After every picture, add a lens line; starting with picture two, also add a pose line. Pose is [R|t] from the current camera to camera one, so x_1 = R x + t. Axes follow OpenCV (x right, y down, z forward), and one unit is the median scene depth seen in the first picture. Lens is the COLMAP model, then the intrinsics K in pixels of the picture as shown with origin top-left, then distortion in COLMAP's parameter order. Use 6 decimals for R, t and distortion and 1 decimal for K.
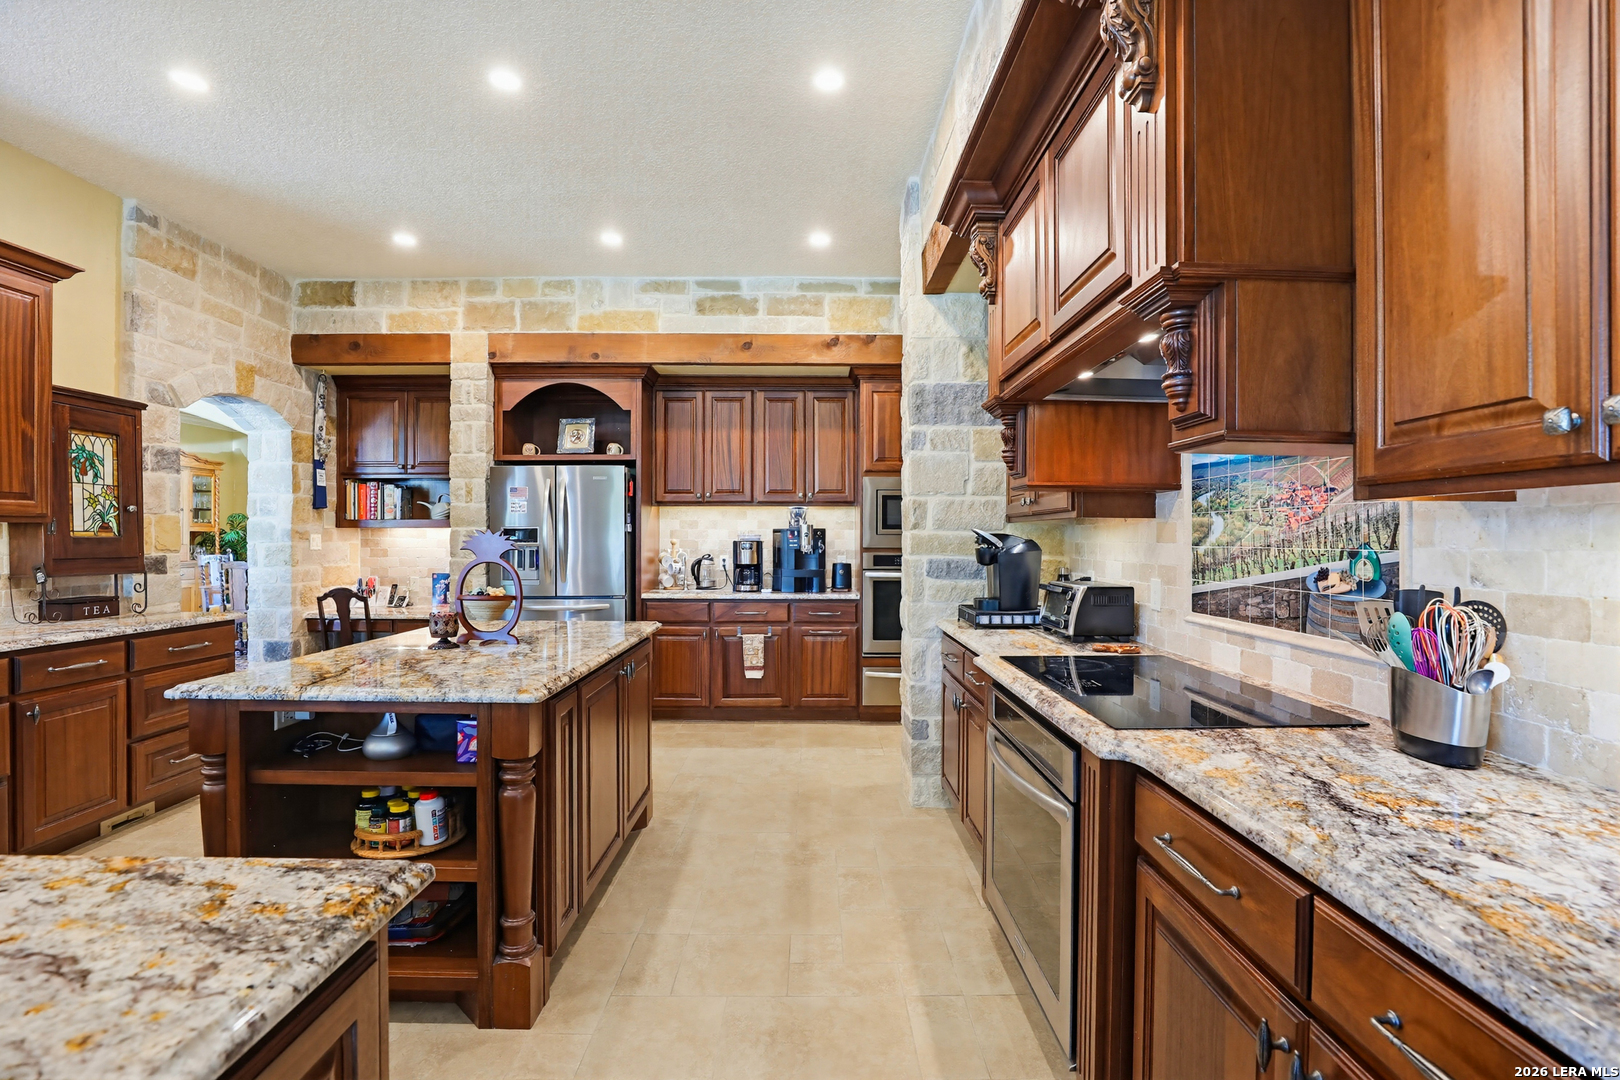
lens RADIAL K [[751.1, 0, 820.5], [0, 751.1, 538.2], [0, 0, 1]] dist [-0.041636, 0.012760]
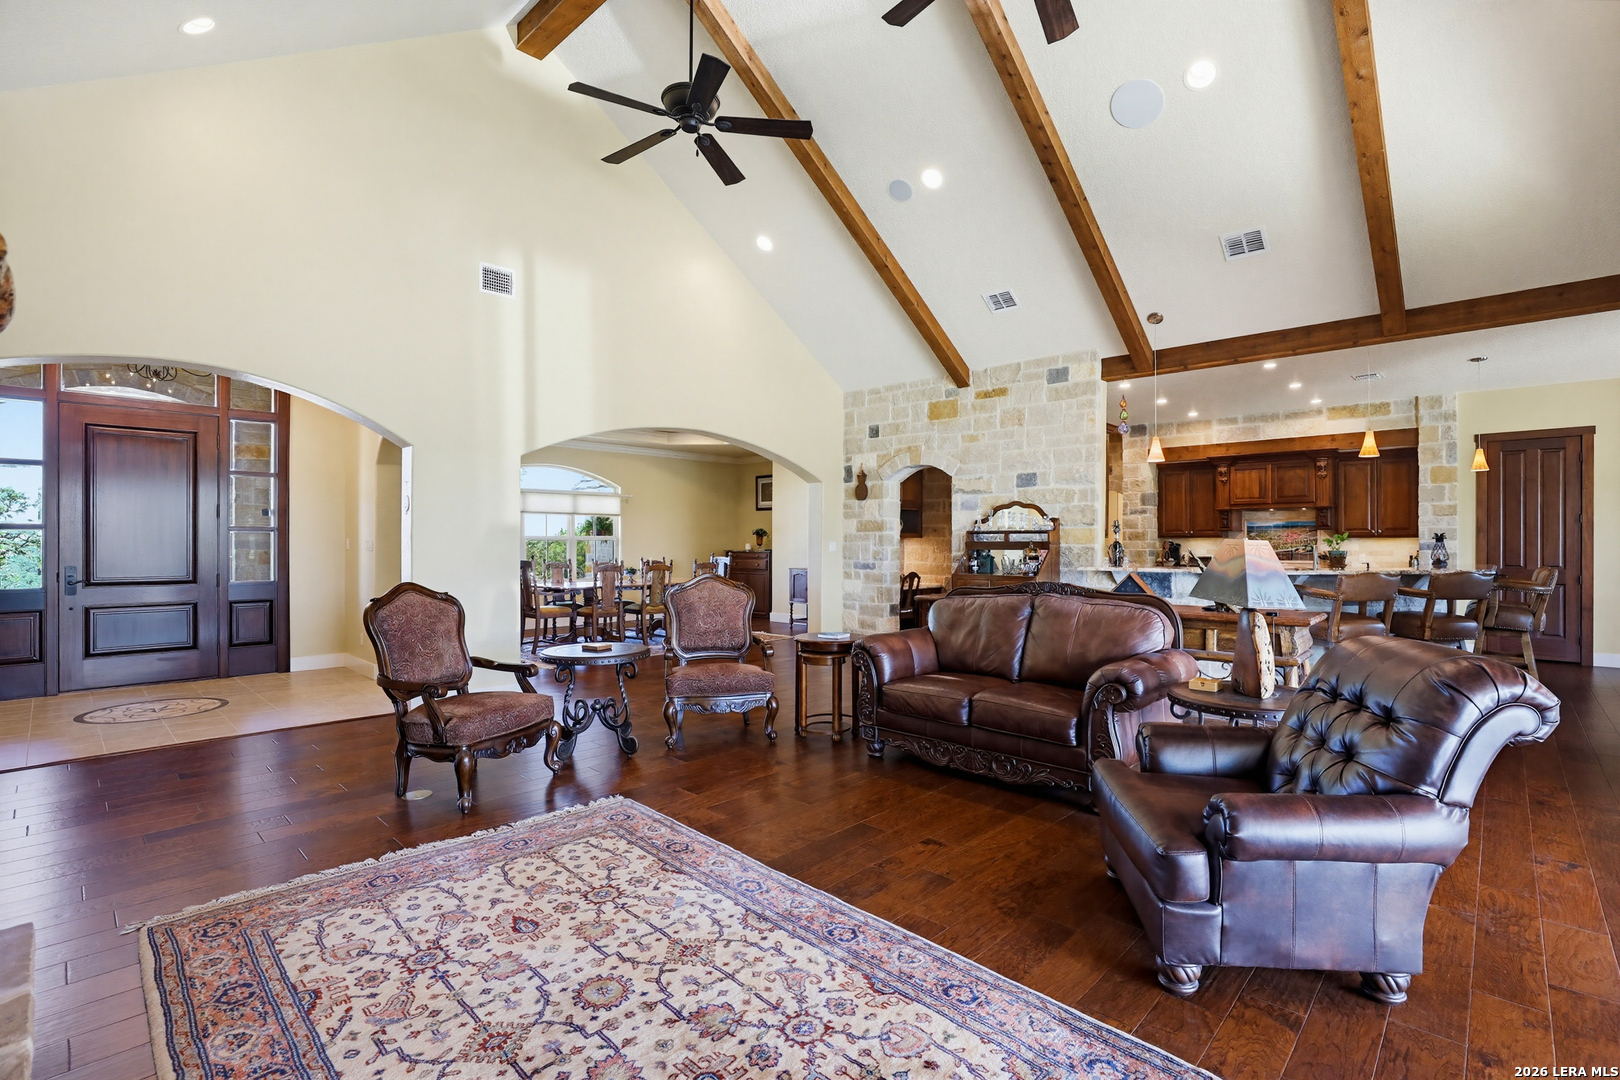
lens RADIAL K [[751.1, 0, 827.3], [0, 751.1, 541.1], [0, 0, 1]] dist [-0.041636, 0.012760]
pose [[0.693364, 0.000823, 0.720587, -2.141612], [0.000544, 0.999998, -0.001666, -0.002641], [-0.720588, 0.001547, 0.693362, -0.115125]]
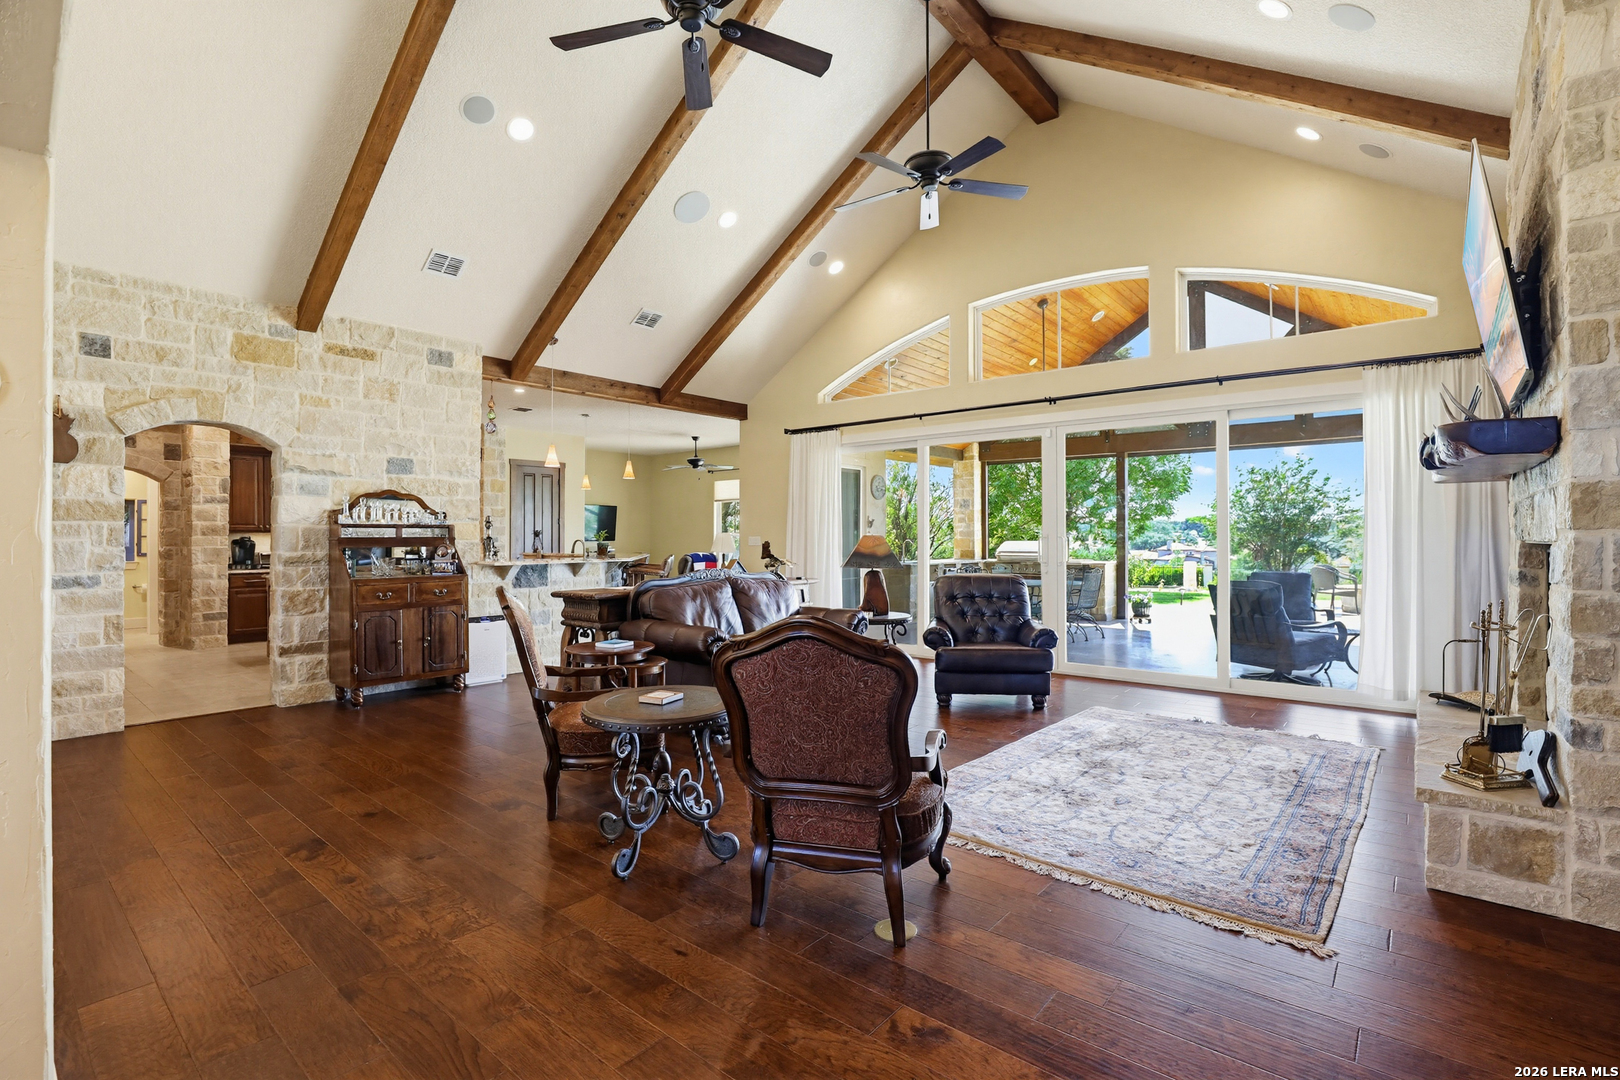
lens RADIAL K [[751.1, 0, 819.8], [0, 751.1, 531.5], [0, 0, 1]] dist [-0.041636, 0.012760]
pose [[-0.765464, 0.004445, 0.643463, -2.168367], [0.002622, 0.999989, -0.003790, -0.007224], [-0.643473, -0.001214, -0.765468, 1.175635]]
